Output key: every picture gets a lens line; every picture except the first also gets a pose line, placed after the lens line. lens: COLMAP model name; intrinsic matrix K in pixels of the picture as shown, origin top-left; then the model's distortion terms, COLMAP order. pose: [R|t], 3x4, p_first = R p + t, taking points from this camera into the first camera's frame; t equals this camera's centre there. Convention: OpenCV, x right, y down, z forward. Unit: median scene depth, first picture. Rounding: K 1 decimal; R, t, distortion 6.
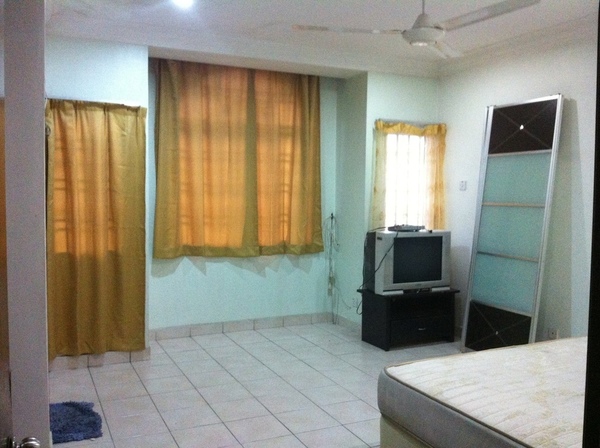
lens RADIAL K [[577.5, 0, 299.7], [0, 577.5, 224.1], [0, 0, 1]] dist [0.002814, 0.000000]
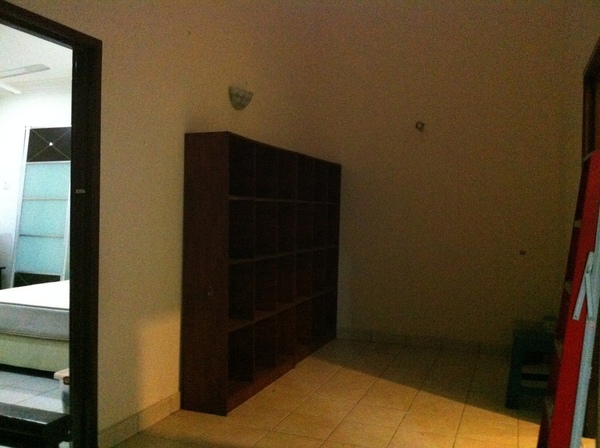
lens RADIAL K [[577.5, 0, 299.7], [0, 577.5, 223.5], [0, 0, 1]] dist [0.002814, 0.000000]
pose [[0.725922, -0.008387, 0.687726, -0.140778], [0.033979, 0.999142, -0.023682, 0.076439], [-0.686938, 0.040560, 0.725584, -0.414087]]
